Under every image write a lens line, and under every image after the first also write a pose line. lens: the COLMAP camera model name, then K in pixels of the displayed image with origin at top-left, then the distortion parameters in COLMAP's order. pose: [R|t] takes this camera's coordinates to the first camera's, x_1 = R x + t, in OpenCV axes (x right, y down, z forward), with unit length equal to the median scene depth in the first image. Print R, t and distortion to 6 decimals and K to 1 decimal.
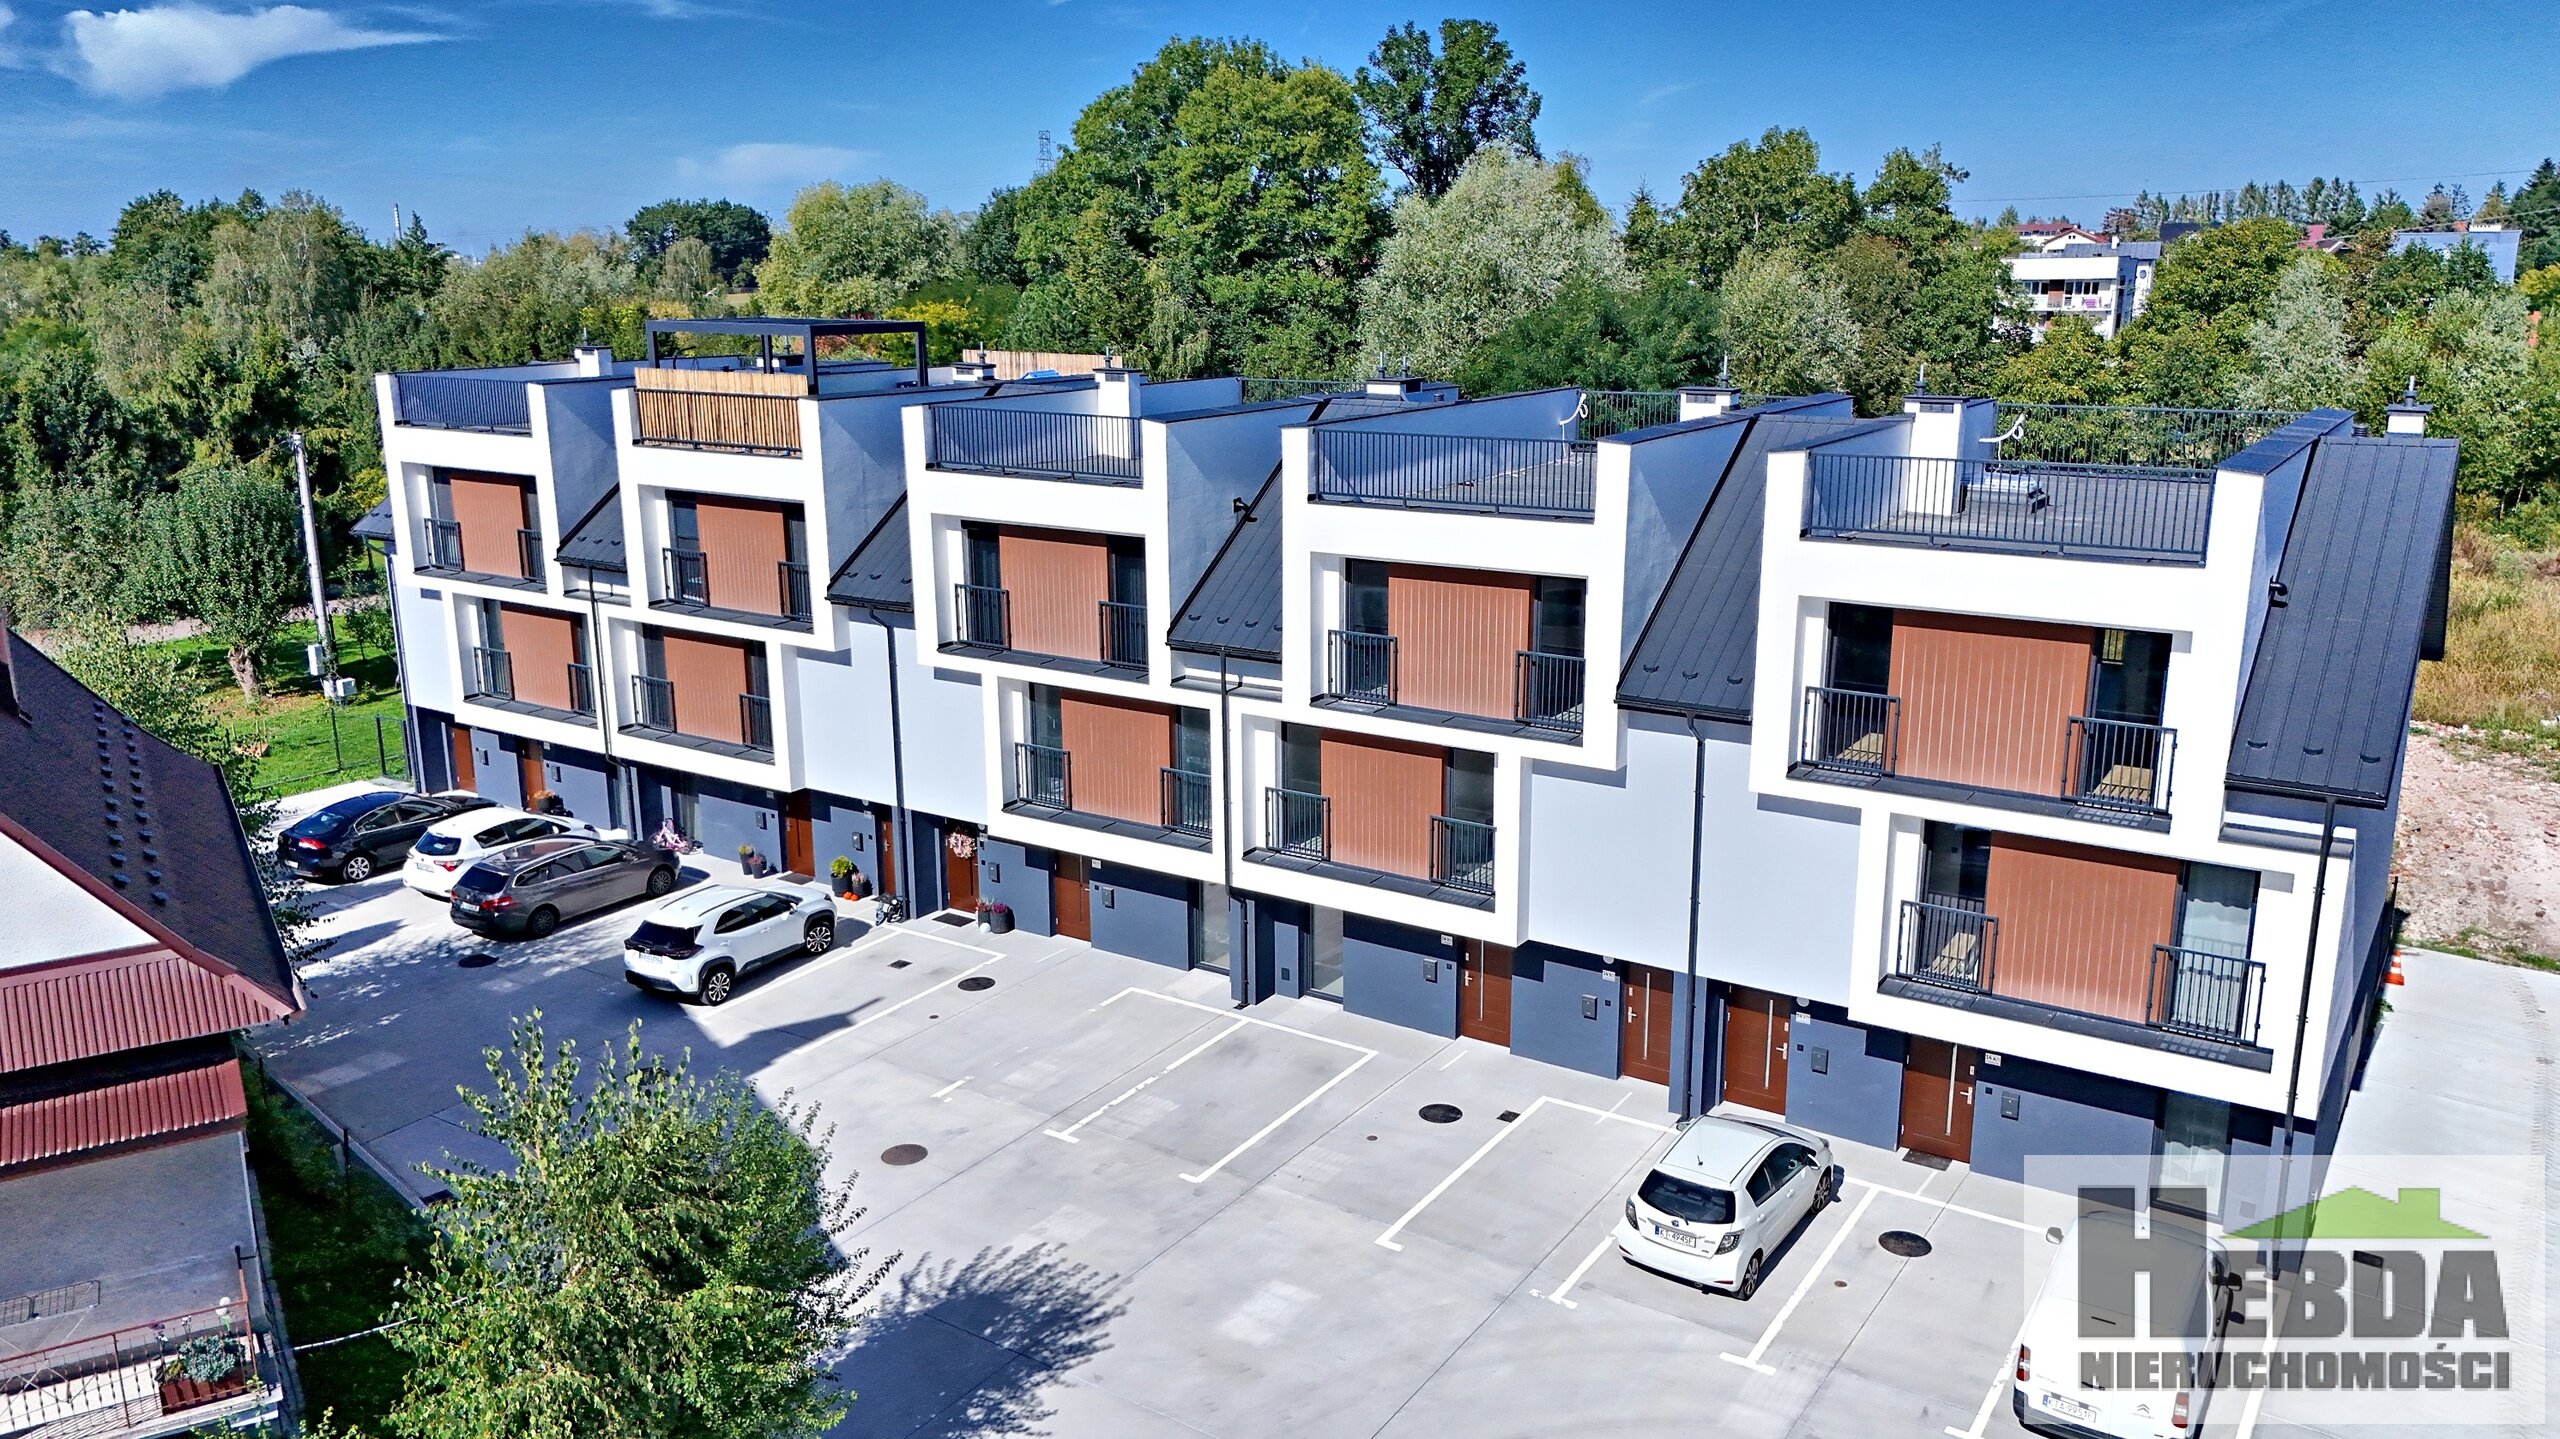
lens RADIAL K [[1883.9, 0, 1287.3], [0, 1883.9, 710.4], [0, 0, 1]] dist [0.059419, -0.047576]
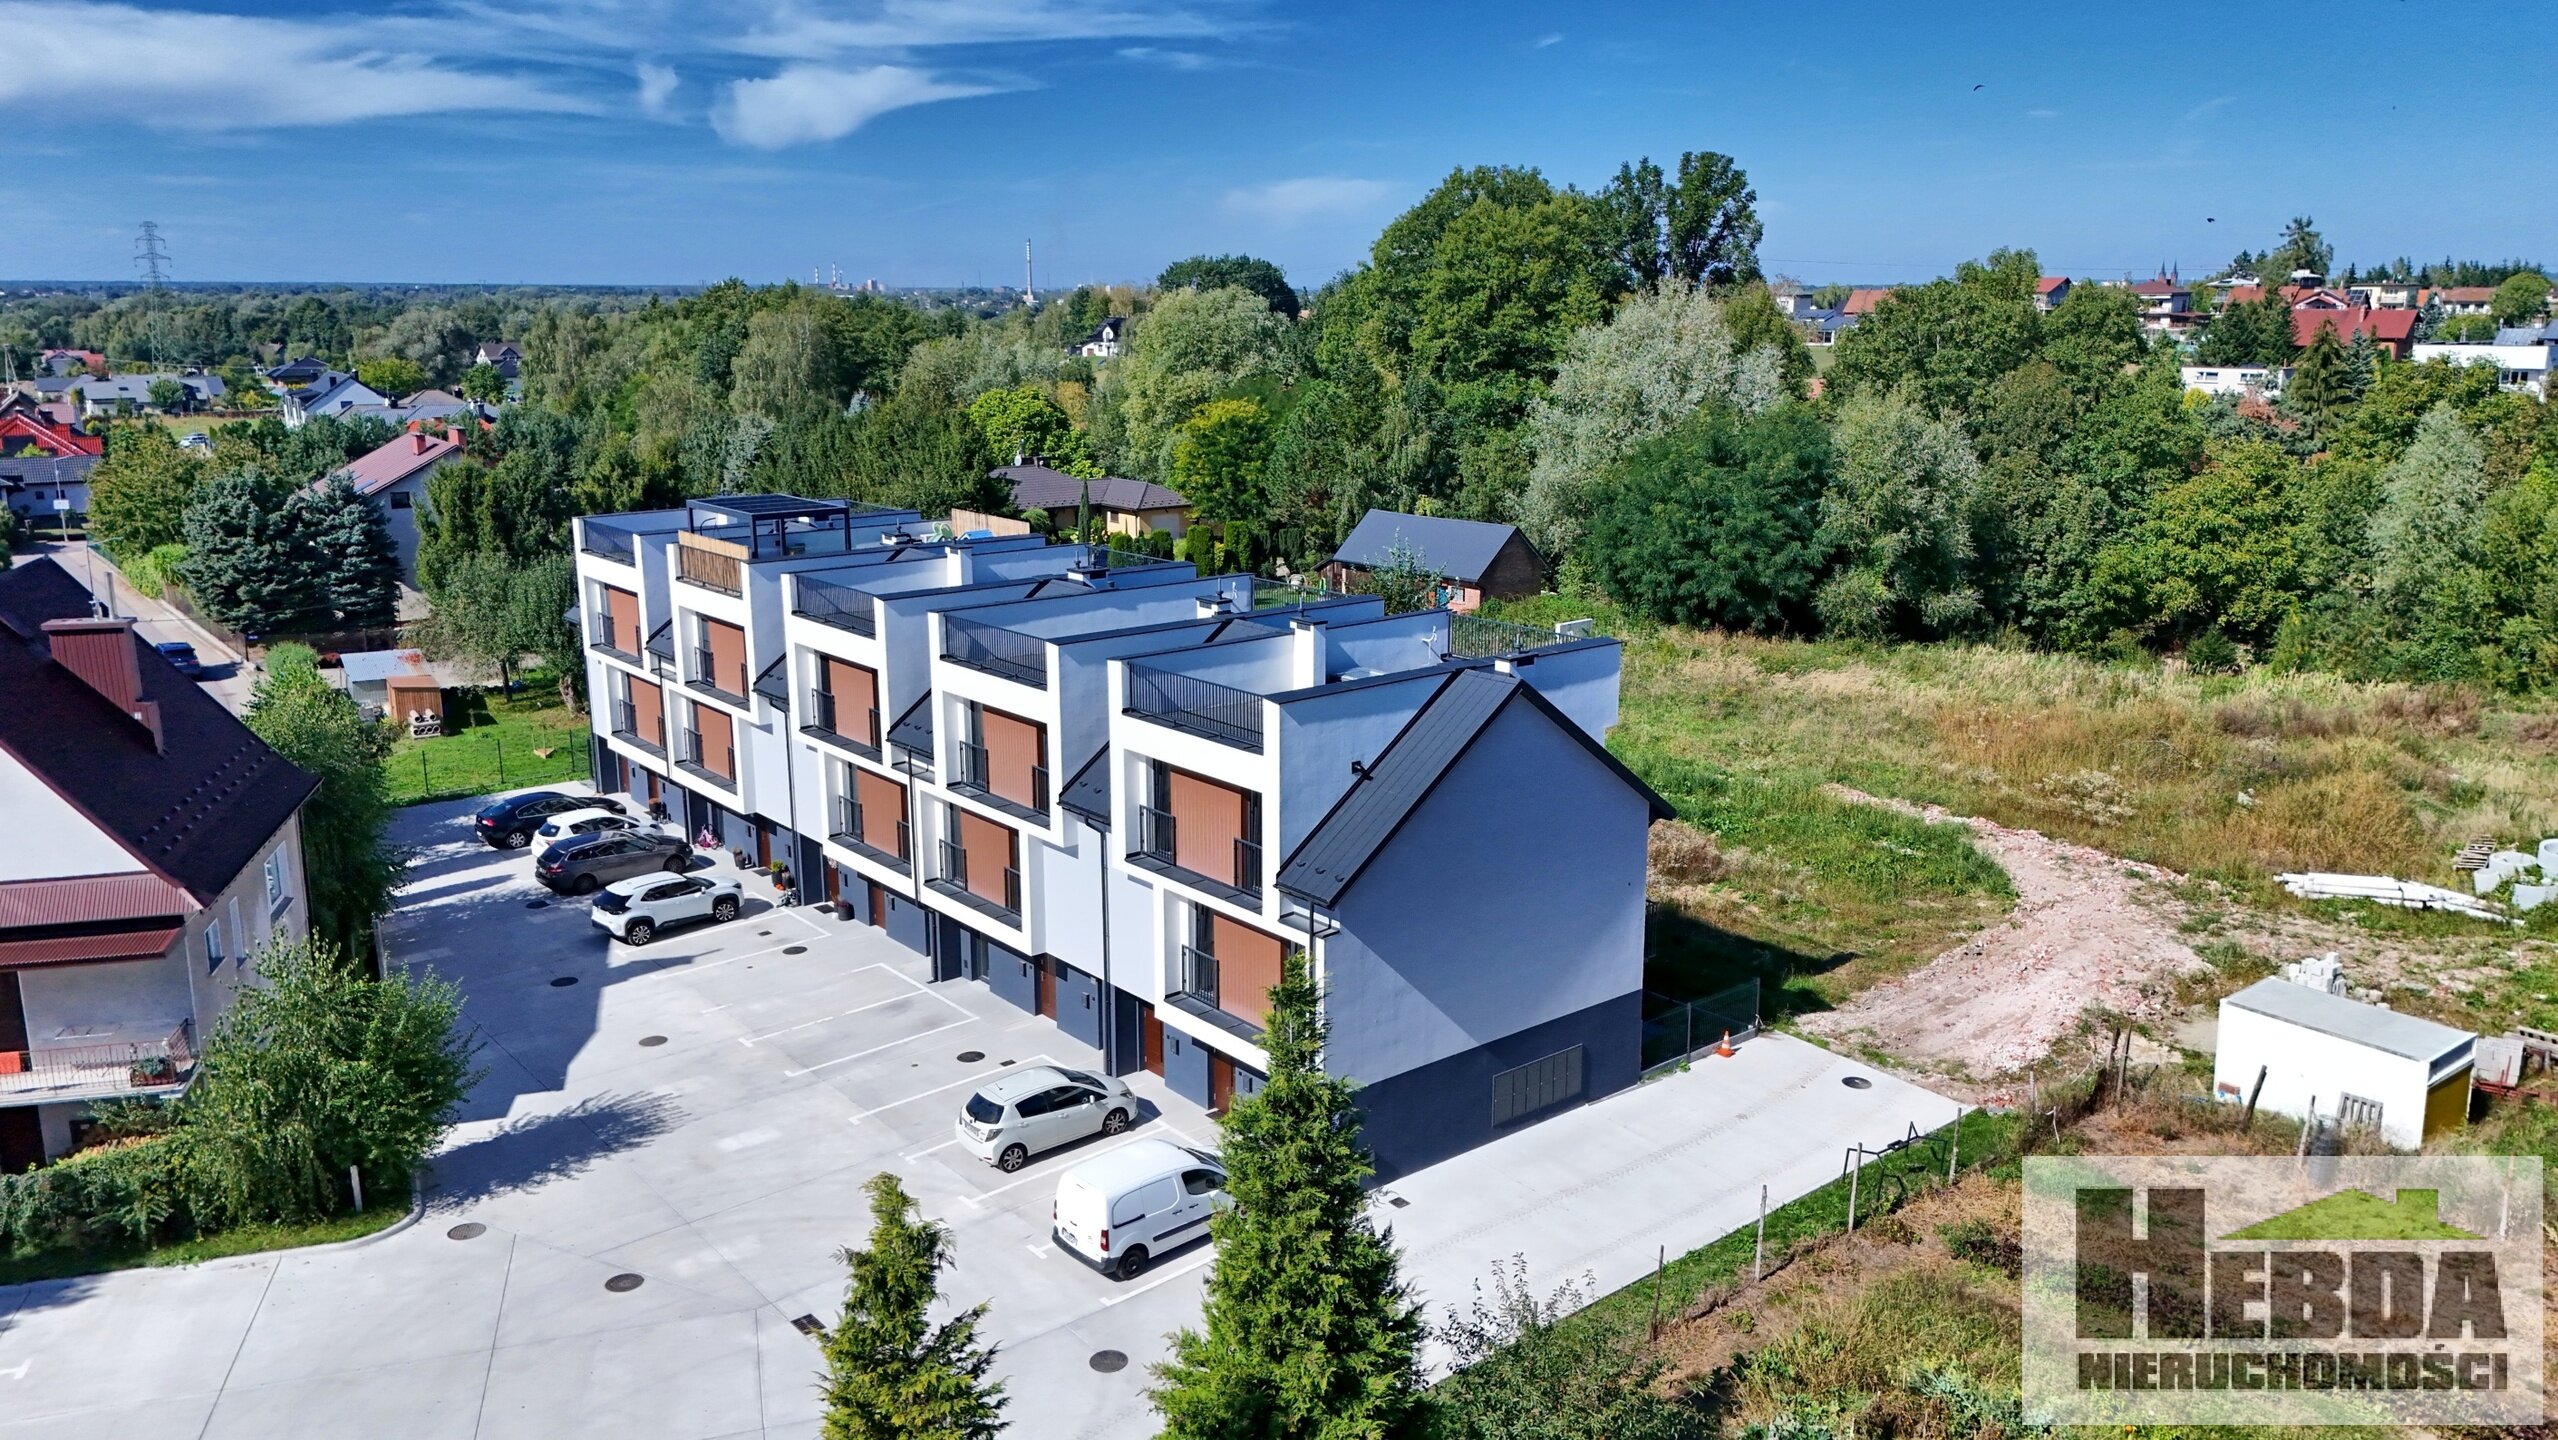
lens RADIAL K [[1882.4, 0, 1293.5], [0, 1882.4, 727.5], [0, 0, 1]] dist [0.059419, -0.047576]
pose [[0.957088, 0.069736, -0.281282, 0.578819], [-0.070703, 0.997475, 0.006723, -0.067699], [0.281040, 0.013452, 0.959602, -0.330838]]
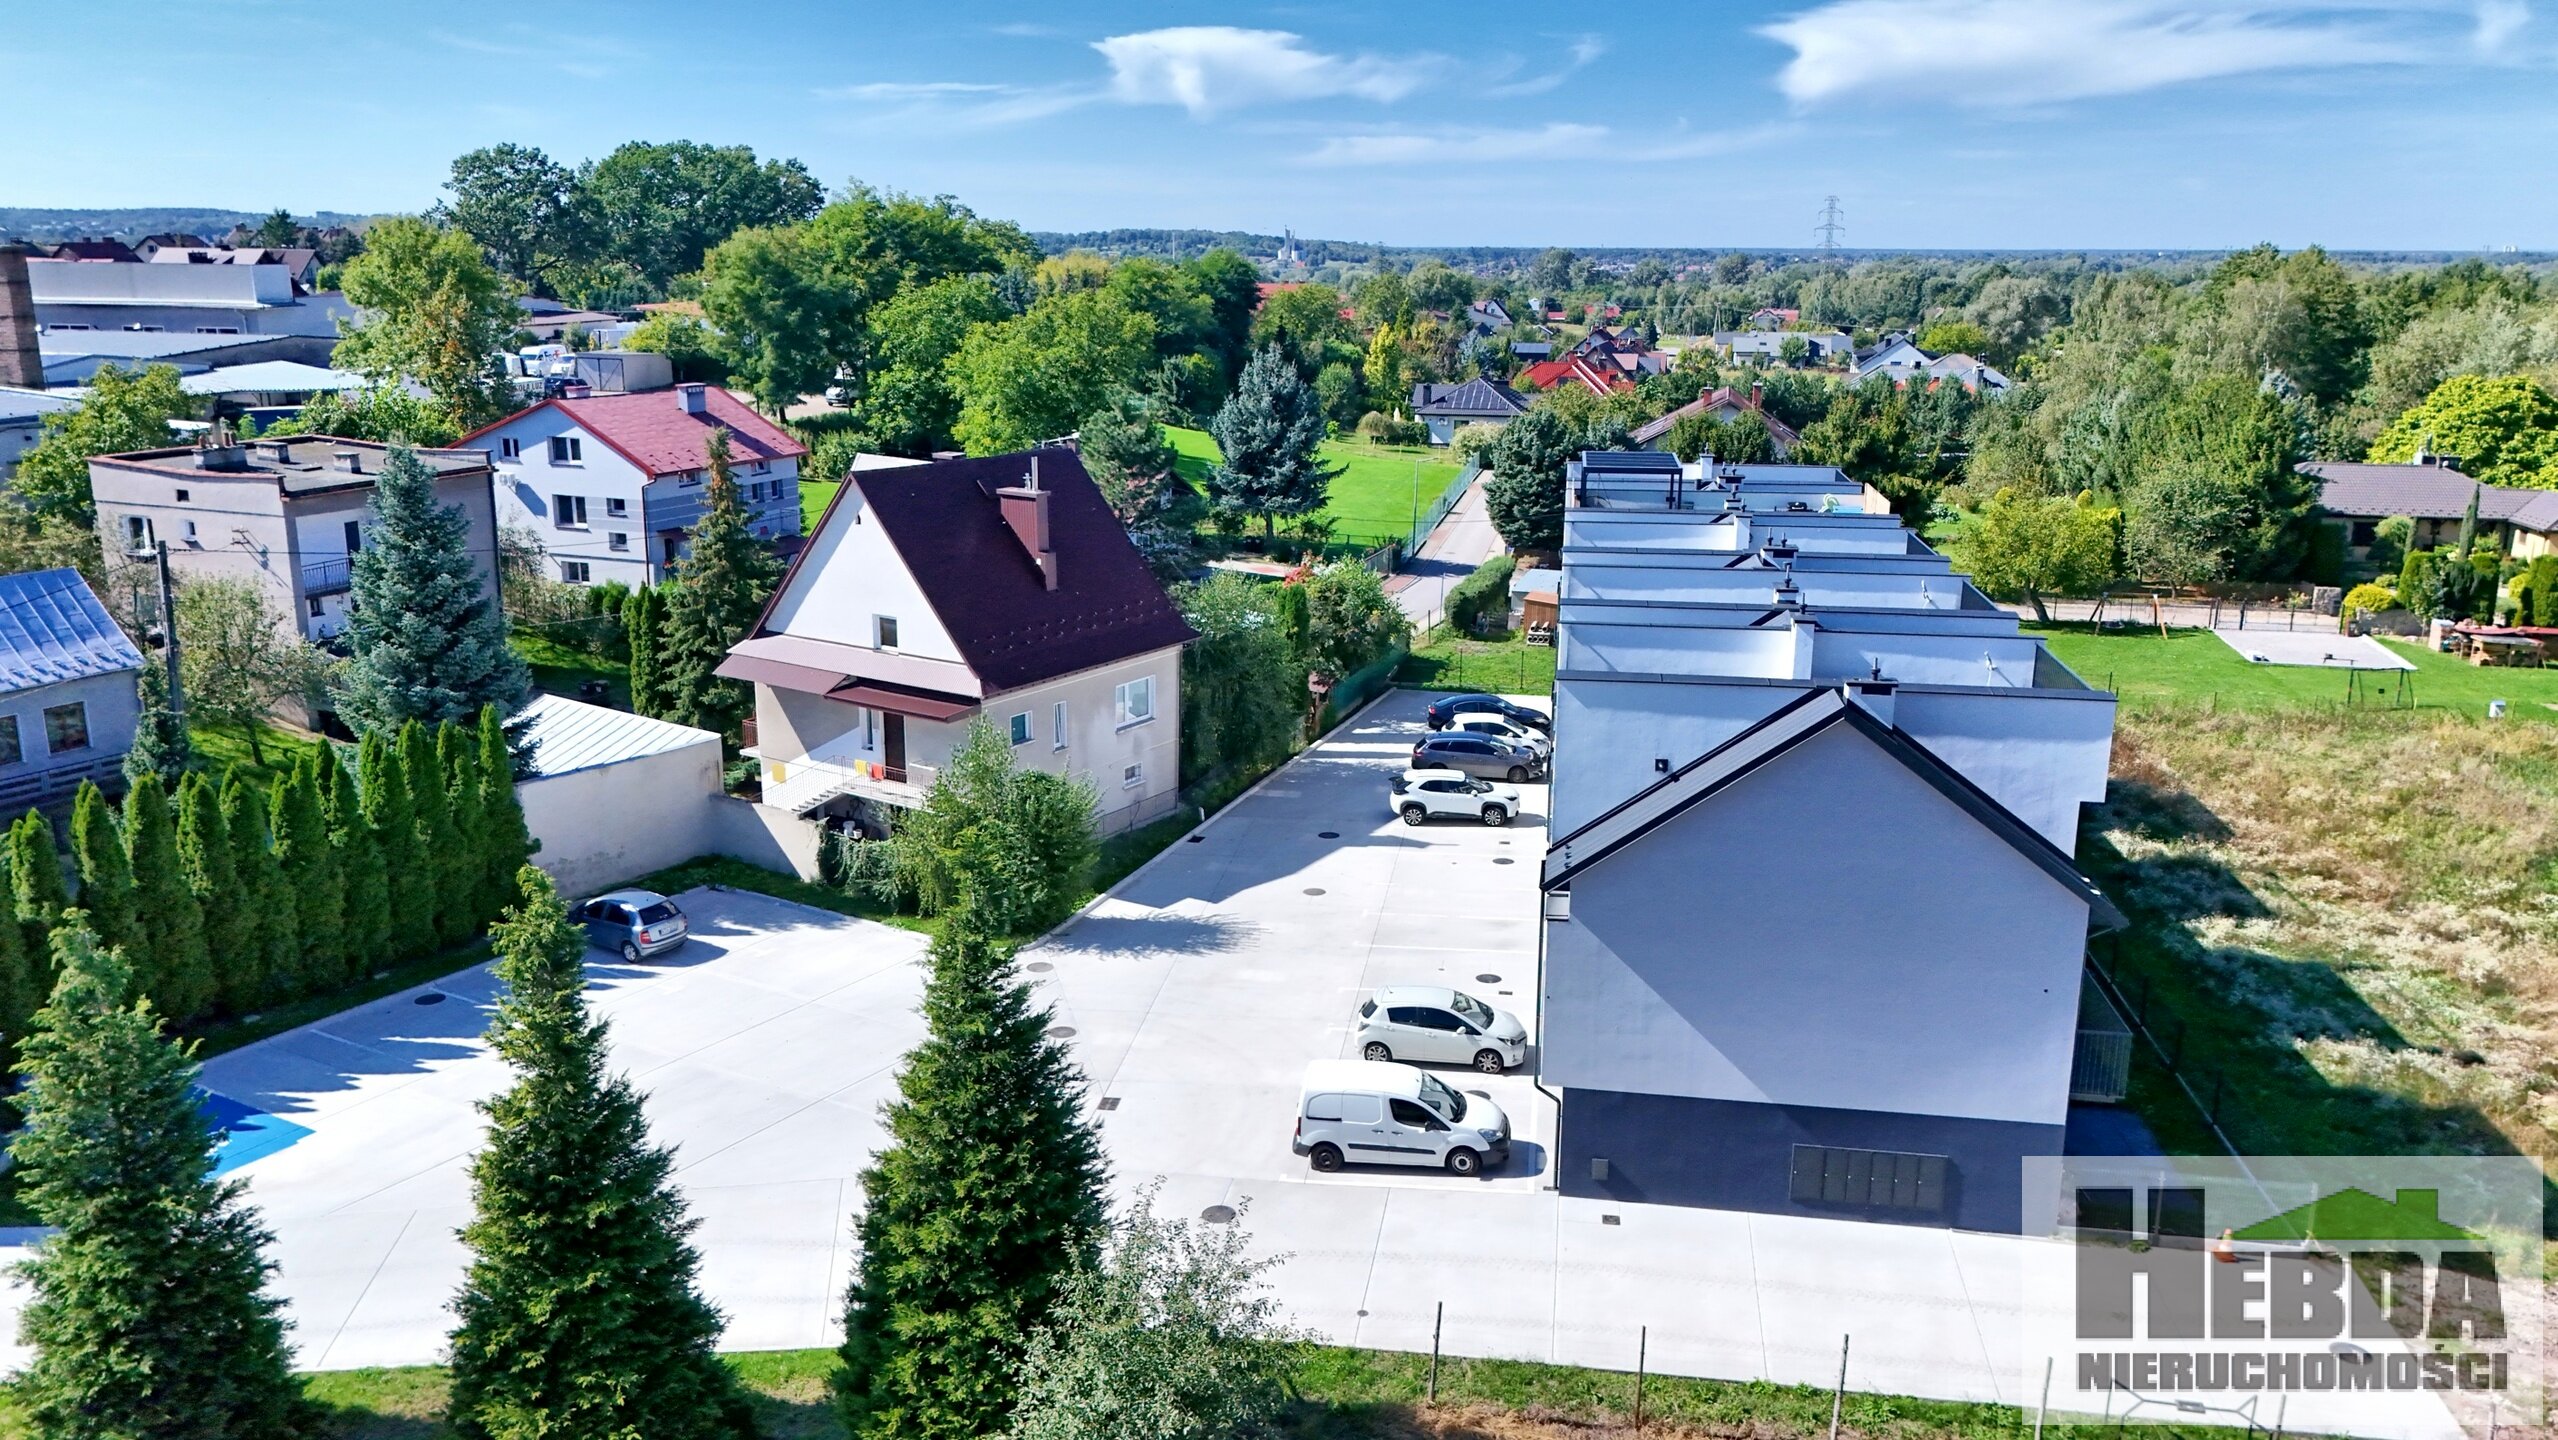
lens RADIAL K [[1882.4, 0, 1277.4], [0, 1882.4, 727.1], [0, 0, 1]] dist [0.059419, -0.047576]
pose [[0.414500, 0.230713, -0.880319, 1.090066], [-0.218376, 0.964284, 0.149896, -0.162579], [0.883460, 0.130108, 0.450078, 0.036363]]
